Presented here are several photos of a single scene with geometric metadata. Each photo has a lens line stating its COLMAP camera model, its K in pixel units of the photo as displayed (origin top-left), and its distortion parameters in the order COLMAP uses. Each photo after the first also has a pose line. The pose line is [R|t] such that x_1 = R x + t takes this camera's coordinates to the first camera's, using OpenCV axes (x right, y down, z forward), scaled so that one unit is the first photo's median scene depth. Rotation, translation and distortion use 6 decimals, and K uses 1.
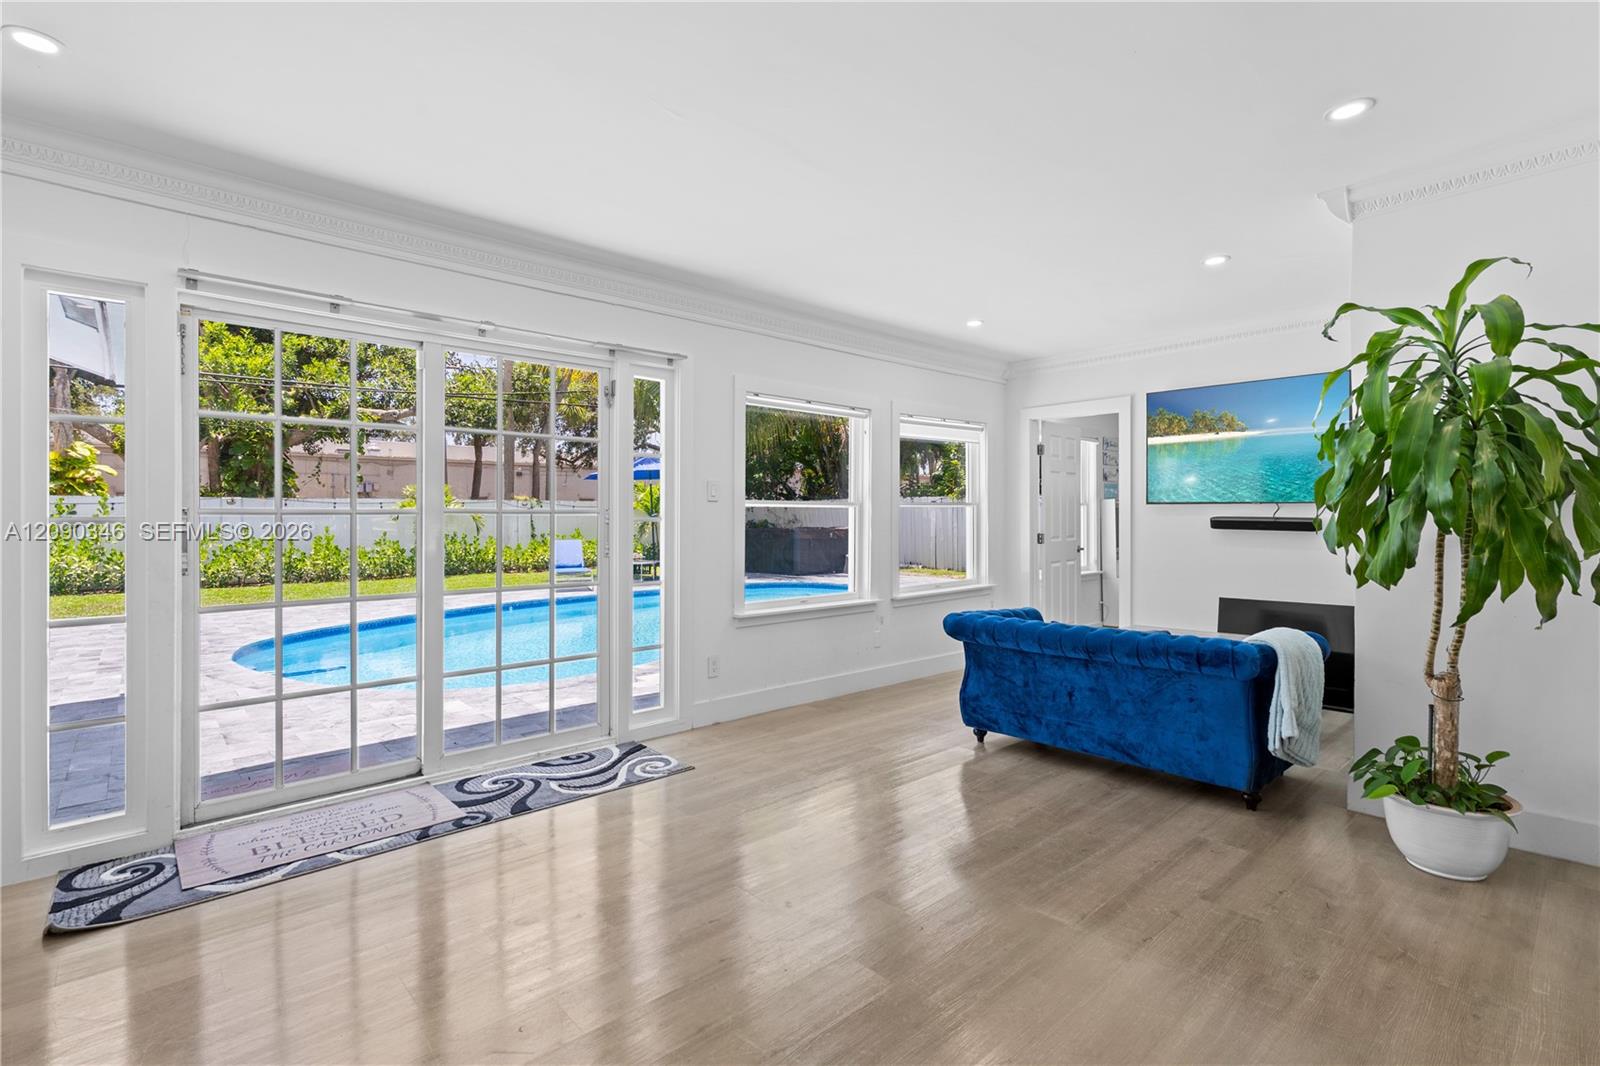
lens RADIAL K [[735.4, 0, 798.6], [0, 735.4, 520.1], [0, 0, 1]] dist [0.002670, 0.000317]
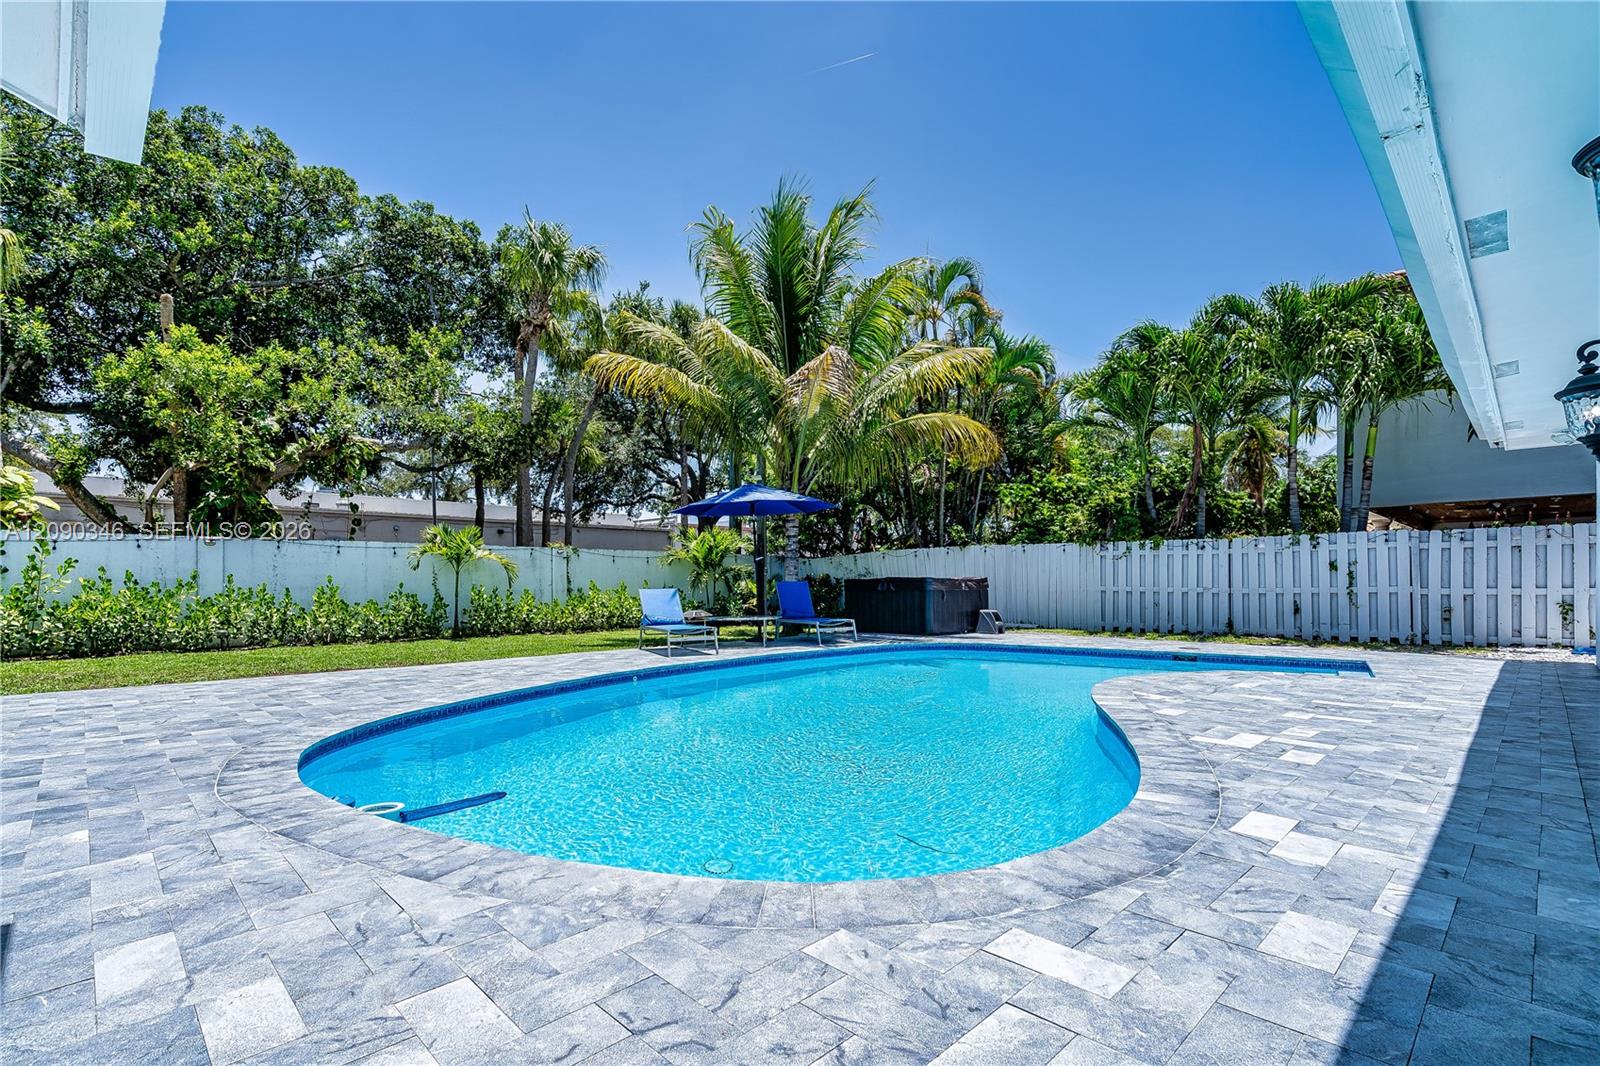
lens RADIAL K [[735.4, 0, 782.0], [0, 735.4, 585.1], [0, 0, 1]] dist [0.002670, 0.000317]
pose [[0.999452, 0.001269, 0.033070, -0.188493], [-0.001213, 0.999998, -0.001708, 0.021378], [-0.033072, 0.001667, 0.999452, 0.197612]]
